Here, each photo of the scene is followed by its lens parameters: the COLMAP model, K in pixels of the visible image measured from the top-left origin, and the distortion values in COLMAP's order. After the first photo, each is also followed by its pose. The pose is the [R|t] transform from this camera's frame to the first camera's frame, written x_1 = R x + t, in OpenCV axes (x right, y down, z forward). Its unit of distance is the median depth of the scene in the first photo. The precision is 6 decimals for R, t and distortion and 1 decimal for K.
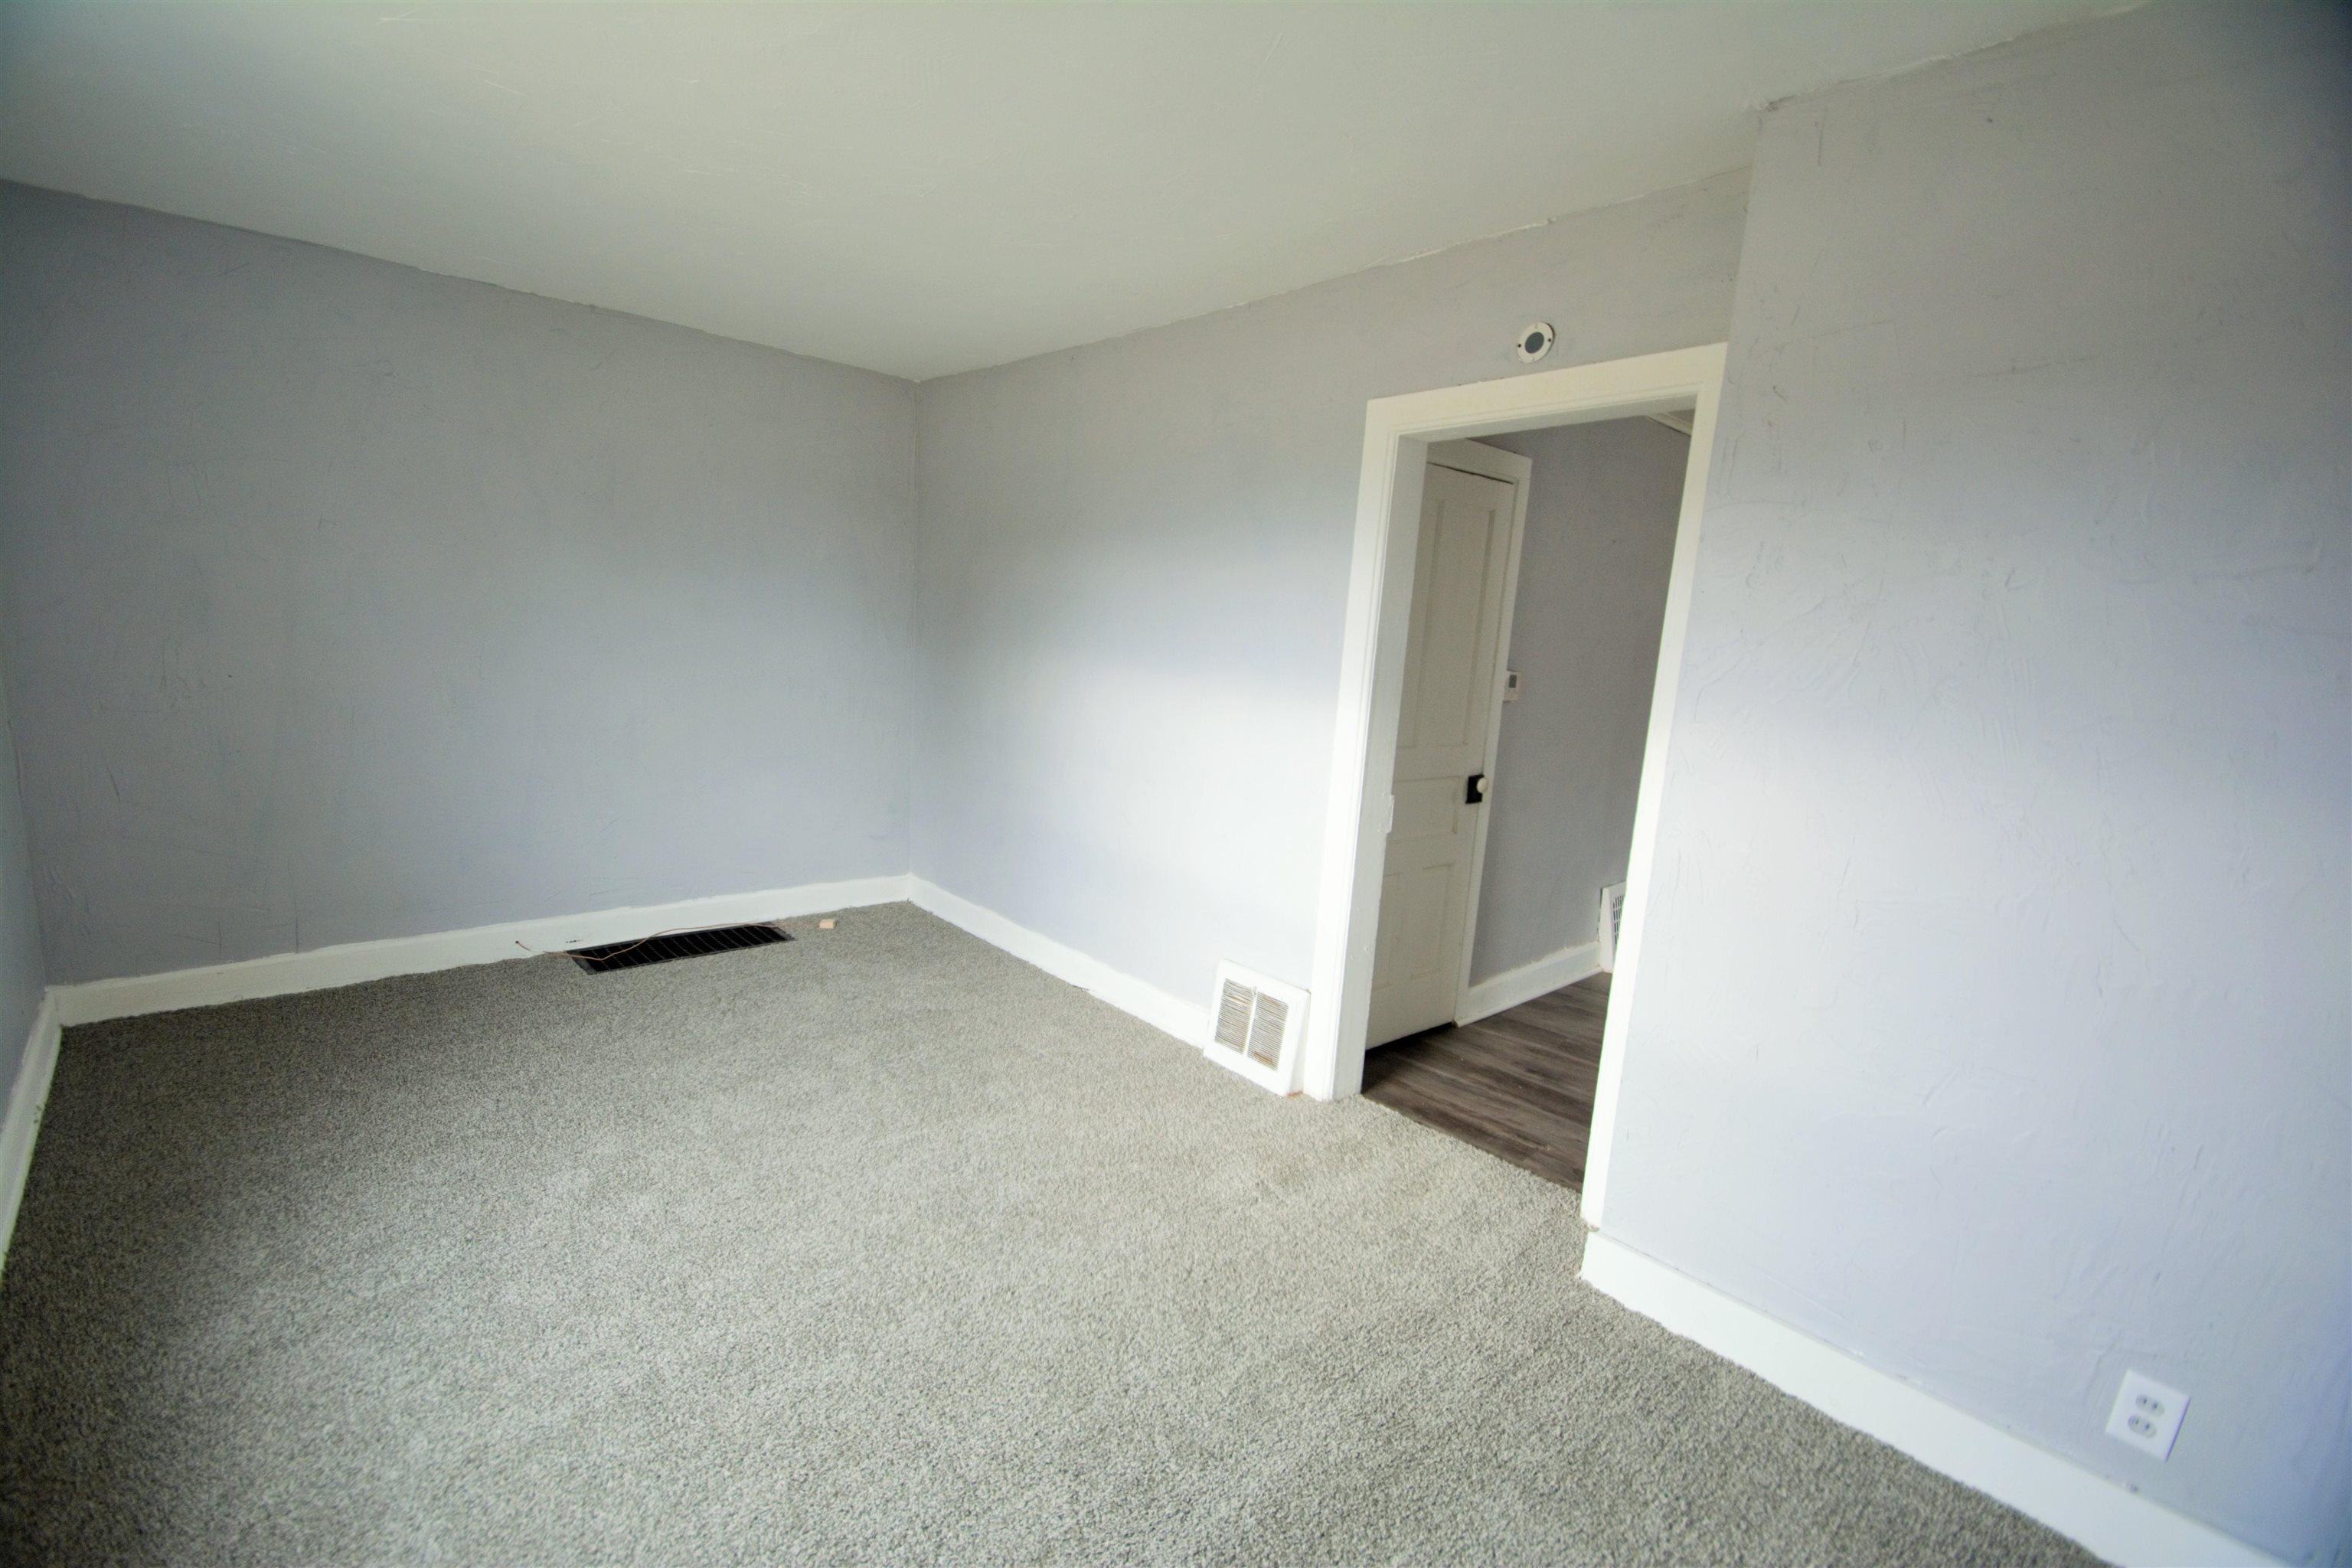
lens RADIAL K [[1041.8, 0, 1133.3], [0, 1041.8, 794.1], [0, 0, 1]] dist [0.001108, -0.016547]
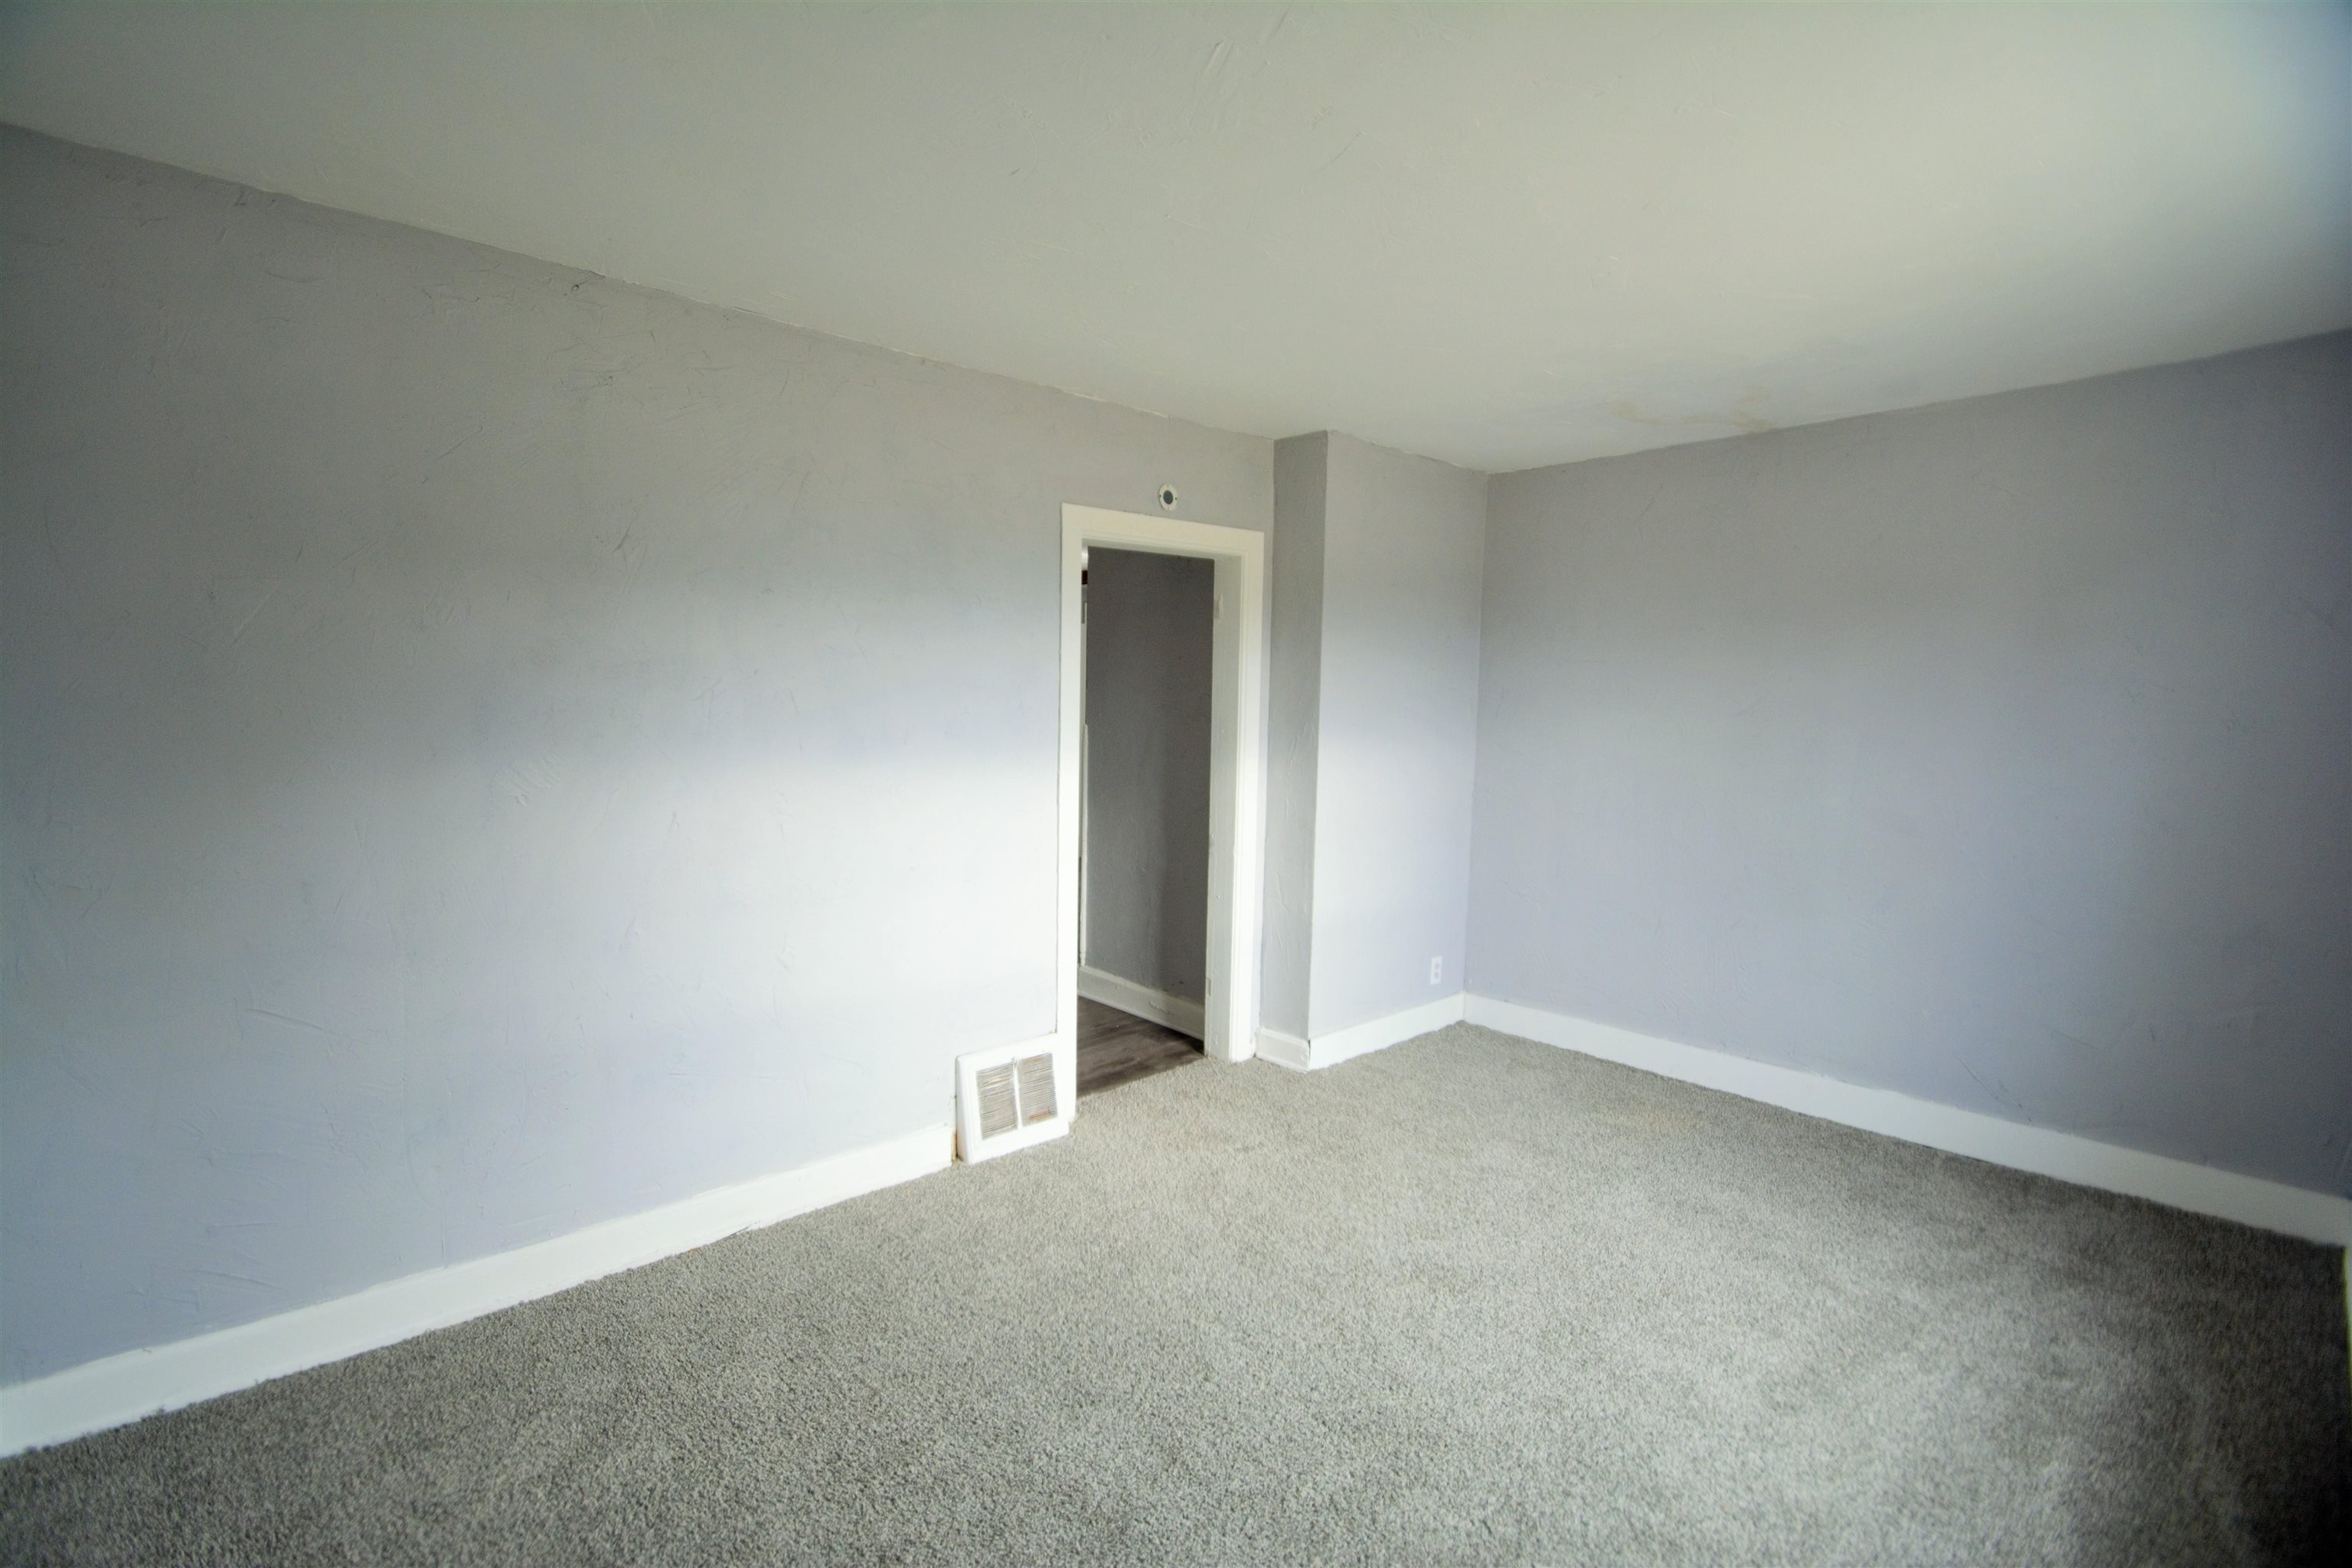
lens RADIAL K [[1041.8, 0, 1133.3], [0, 1041.8, 794.1], [0, 0, 1]] dist [0.001108, -0.016547]
pose [[-0.011466, -0.148650, 0.988823, -0.967905], [0.150289, 0.977399, 0.148676, -0.225191], [-0.988576, 0.150314, 0.011134, 0.964926]]
